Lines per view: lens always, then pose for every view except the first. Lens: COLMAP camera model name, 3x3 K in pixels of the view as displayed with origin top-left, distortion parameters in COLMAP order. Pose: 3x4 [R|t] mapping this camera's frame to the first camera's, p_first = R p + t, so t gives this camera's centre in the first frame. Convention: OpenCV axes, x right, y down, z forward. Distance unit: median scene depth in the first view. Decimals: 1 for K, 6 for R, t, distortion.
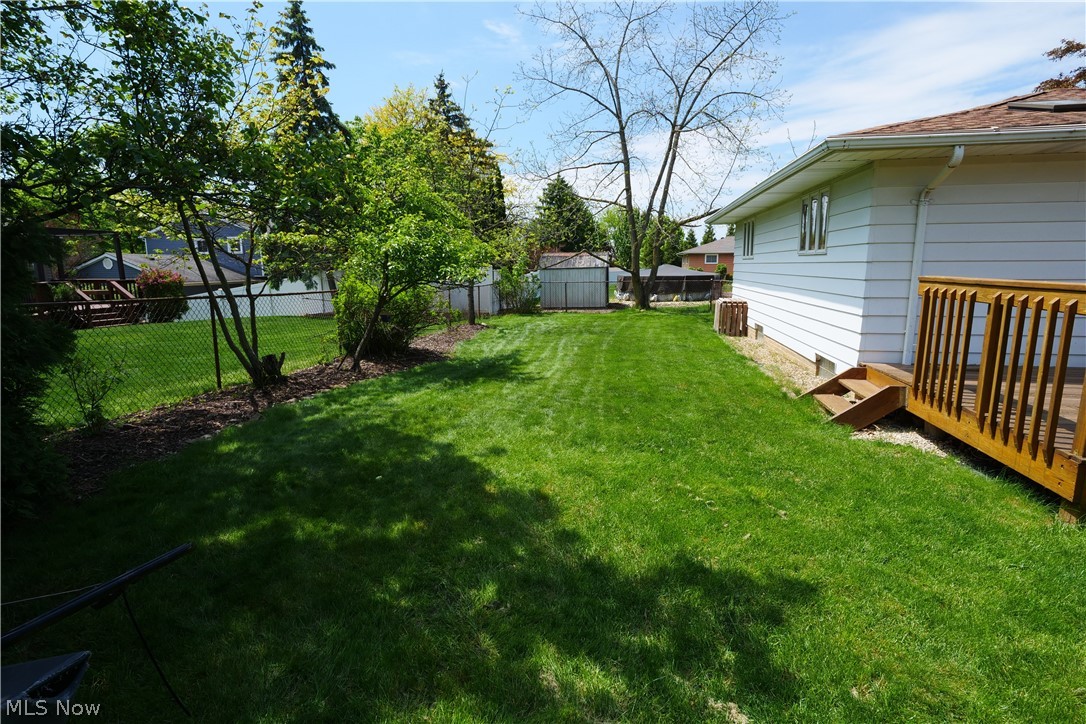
lens RADIAL K [[528.0, 0, 536.9], [0, 528.0, 352.4], [0, 0, 1]] dist [-0.015791, 0.000218]
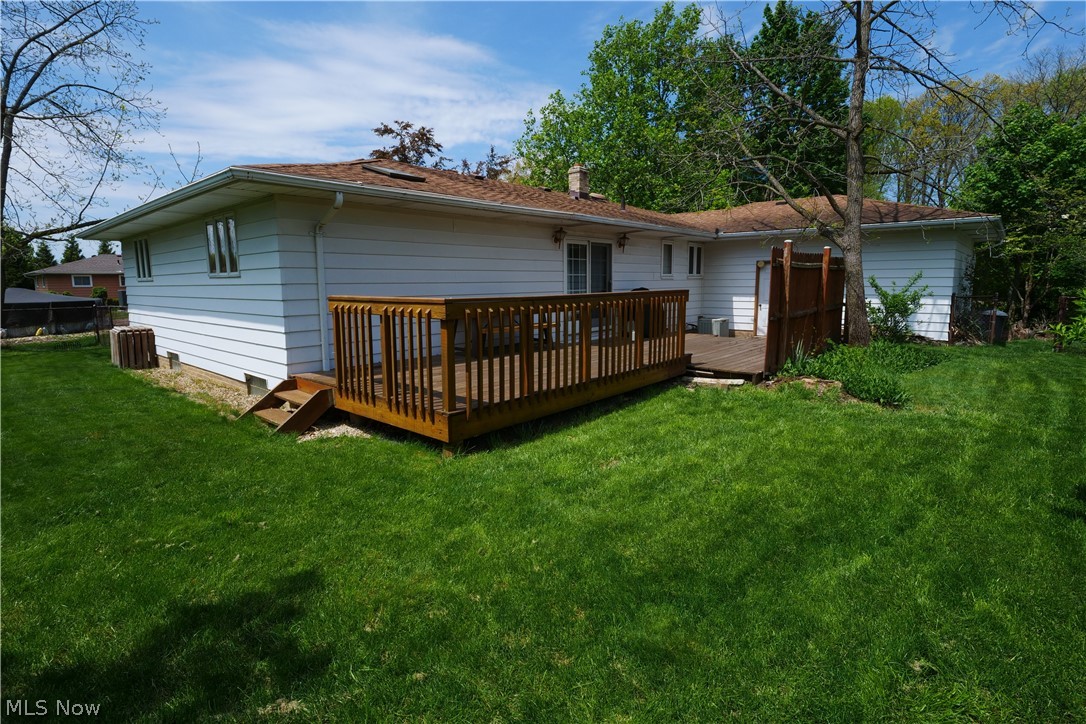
lens RADIAL K [[528.0, 0, 536.9], [0, 528.0, 352.4], [0, 0, 1]] dist [-0.015791, 0.000218]
pose [[0.508225, -0.106340, 0.854634, -0.071184], [0.141844, 0.989131, 0.038724, 0.003743], [-0.849463, 0.101544, 0.517785, -0.022377]]
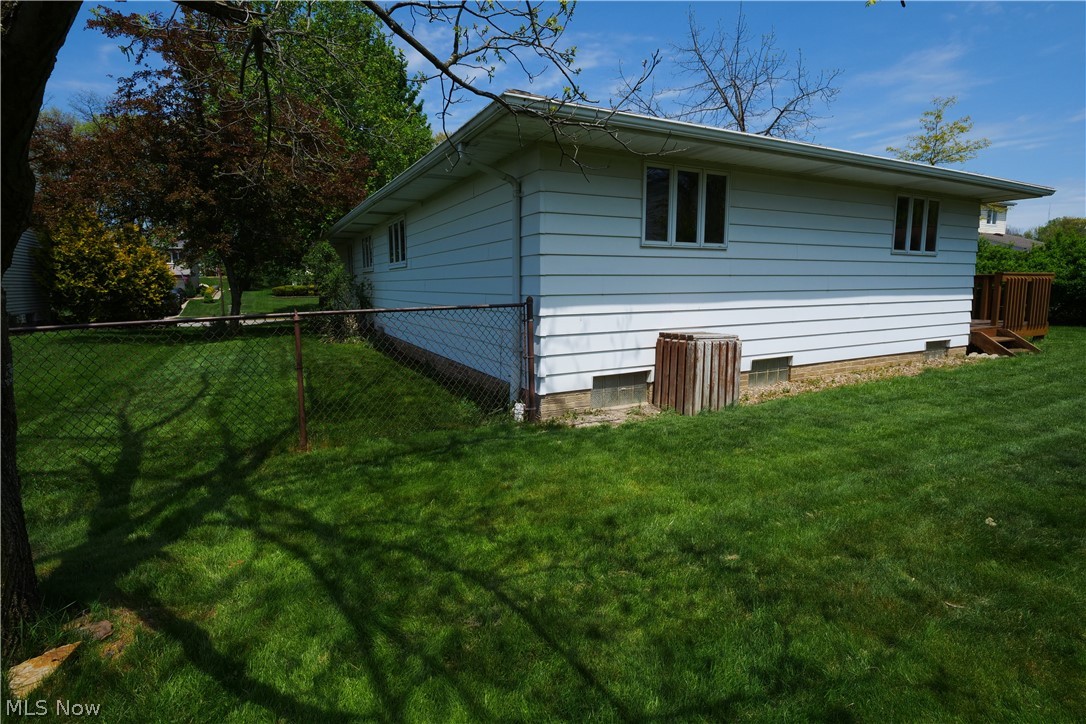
lens RADIAL K [[528.0, 0, 536.9], [0, 528.0, 352.4], [0, 0, 1]] dist [-0.015791, 0.000218]
pose [[-0.613767, -0.091746, 0.784138, 0.222610], [0.138141, 0.965422, 0.221084, -0.505496], [-0.777307, 0.244016, -0.579870, 3.396371]]
